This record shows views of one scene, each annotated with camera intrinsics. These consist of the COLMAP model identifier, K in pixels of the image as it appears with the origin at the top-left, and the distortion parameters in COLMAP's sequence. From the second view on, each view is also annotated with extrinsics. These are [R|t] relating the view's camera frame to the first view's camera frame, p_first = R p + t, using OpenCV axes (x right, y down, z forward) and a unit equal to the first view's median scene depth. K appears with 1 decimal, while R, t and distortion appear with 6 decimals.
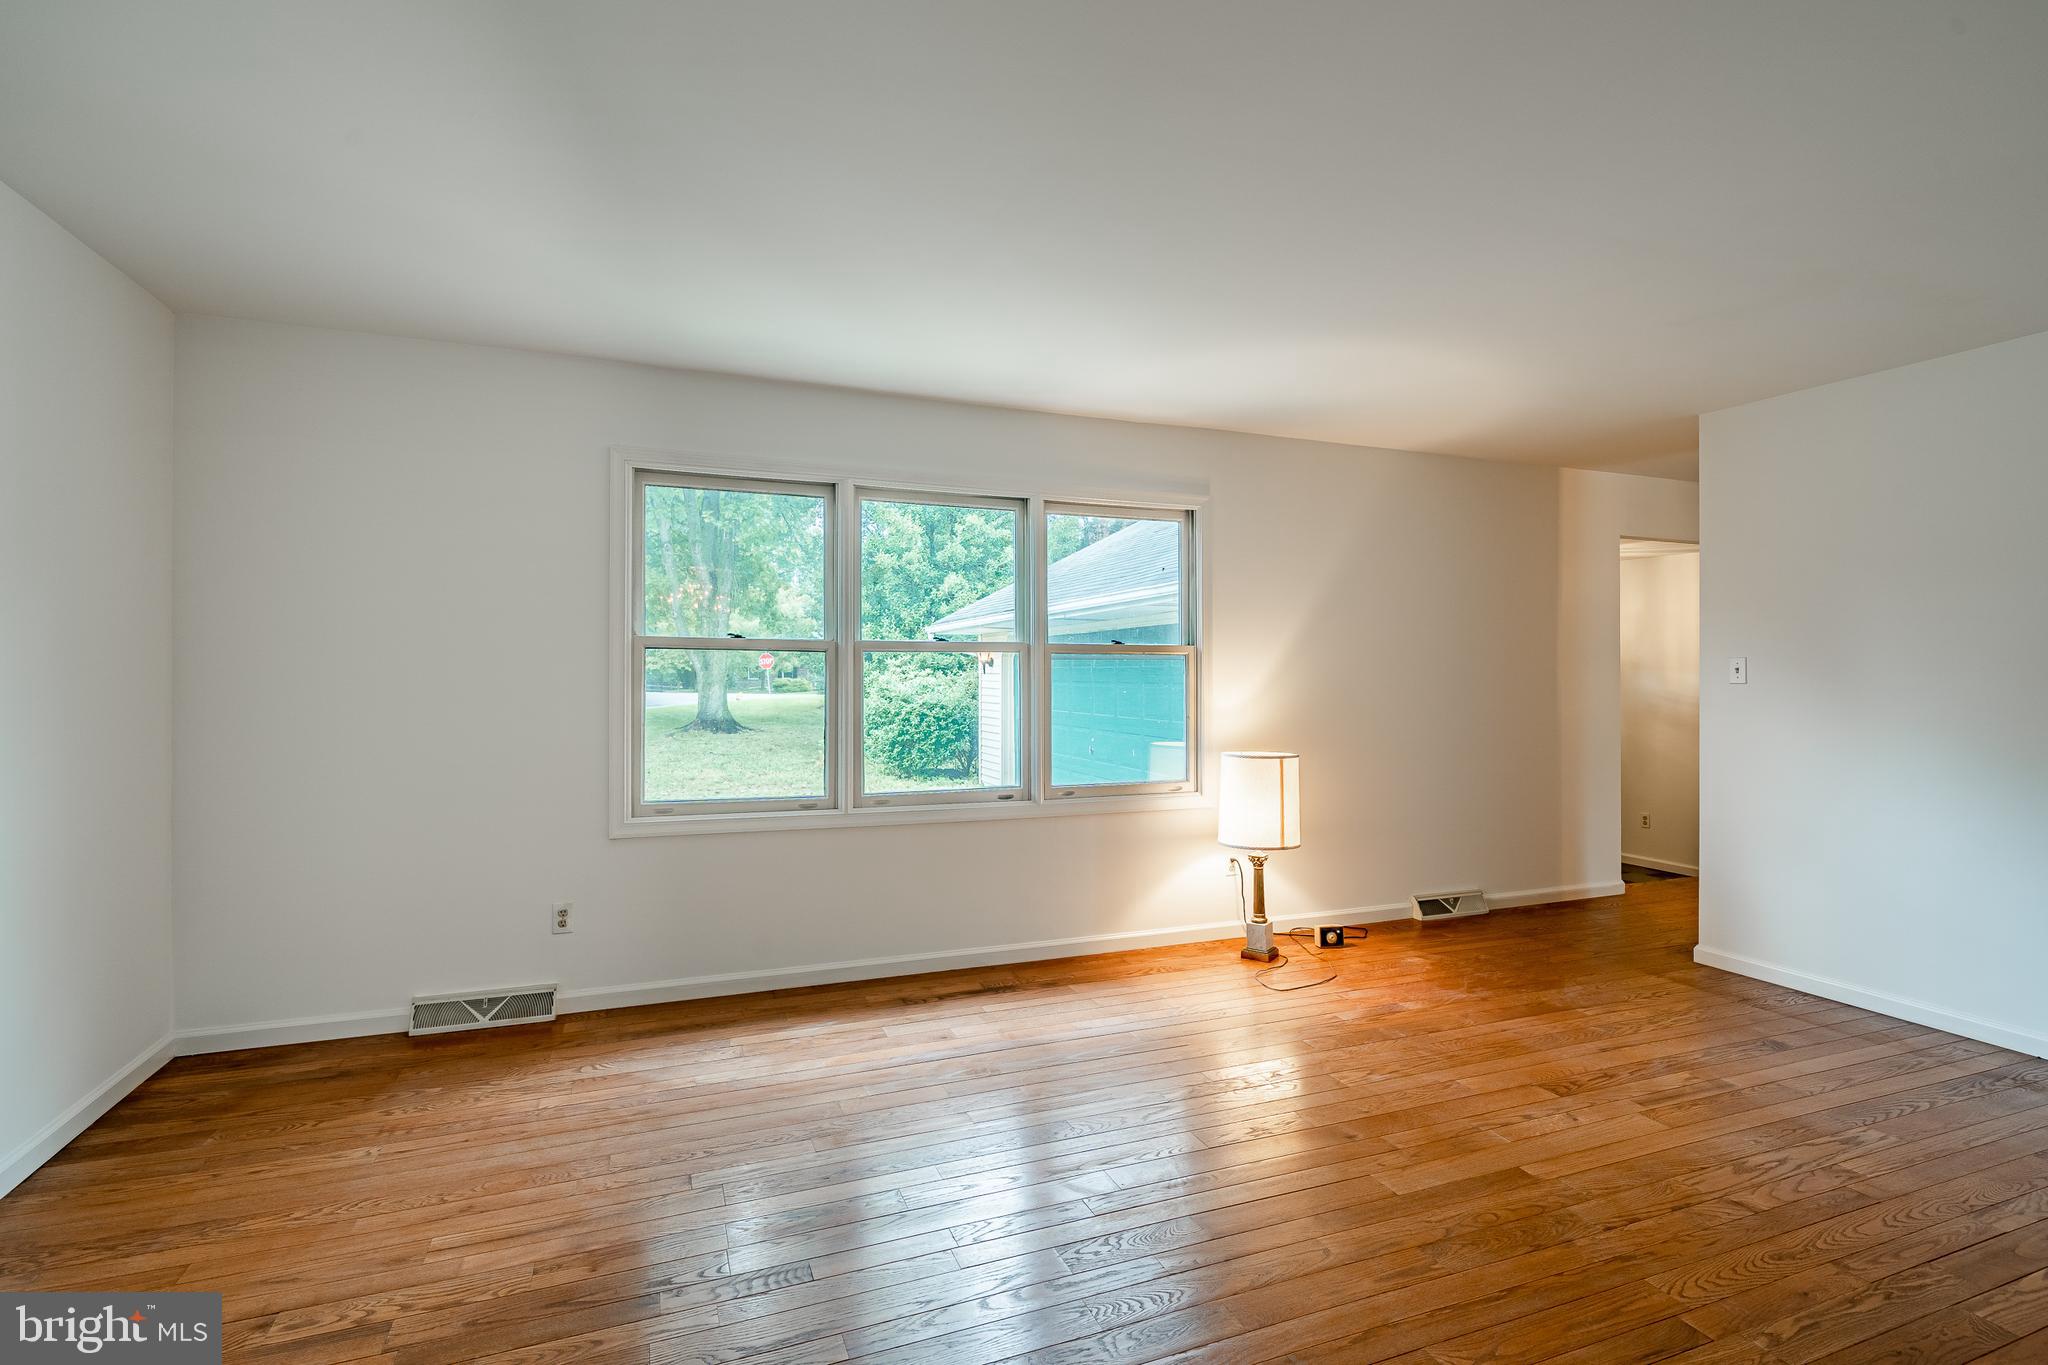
lens RADIAL K [[962.6, 0, 1012.2], [0, 962.6, 689.0], [0, 0, 1]] dist [-0.000840, 0.000037]
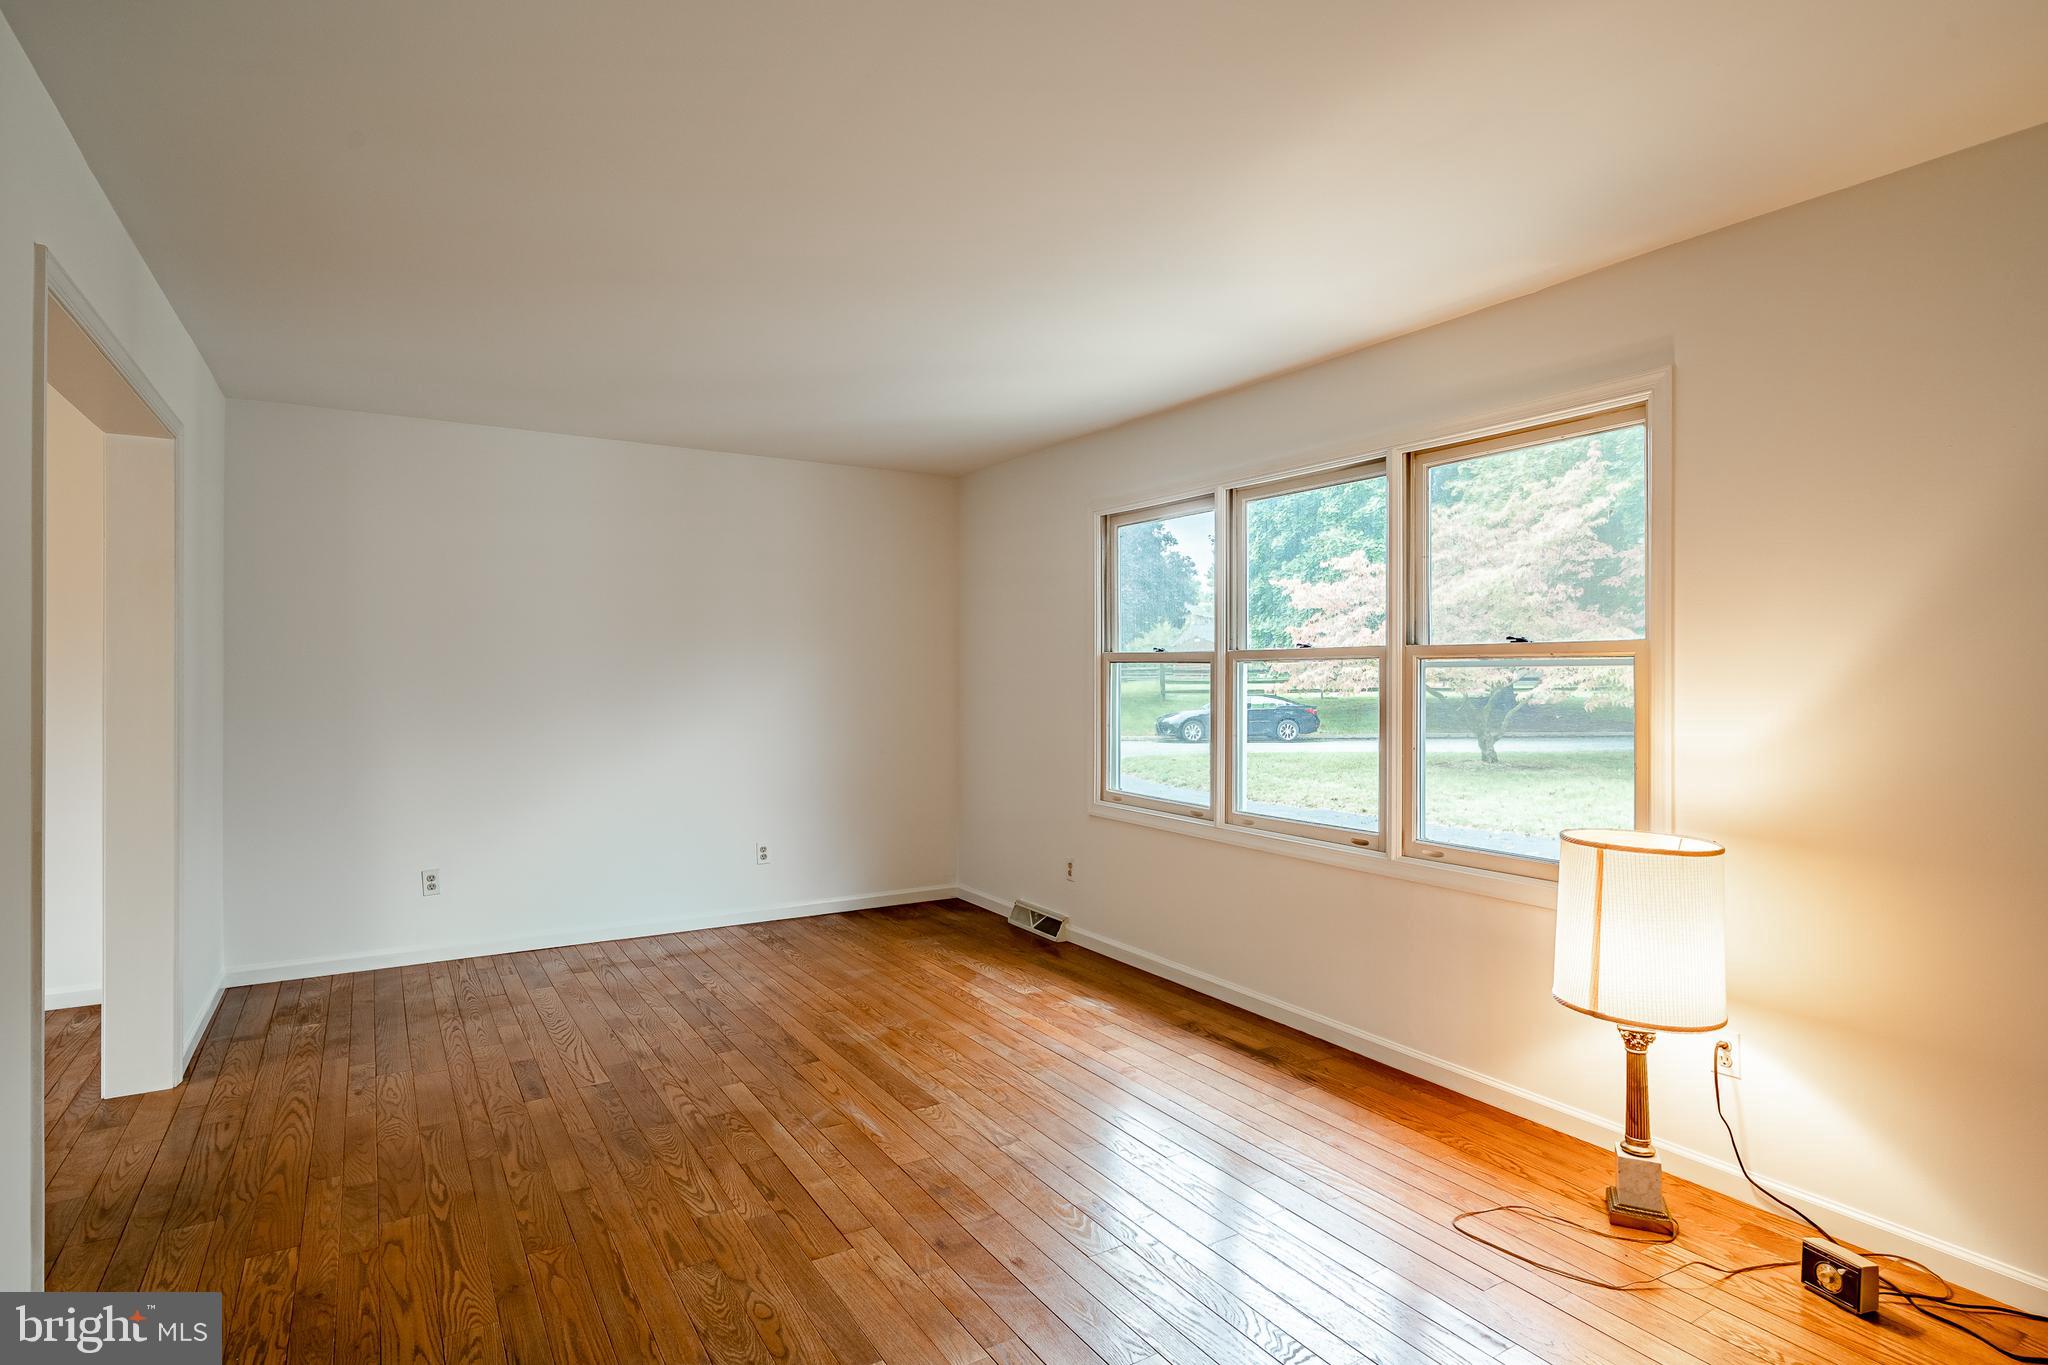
lens RADIAL K [[1057.3, 0, 1016.3], [0, 1057.3, 695.4], [0, 0, 1]] dist [0.004744, 0.001560]
pose [[0.177558, 0.016462, -0.983973, 0.887558], [-0.018900, 0.999733, 0.013315, -0.016155], [0.983929, 0.016232, 0.177822, 0.630563]]
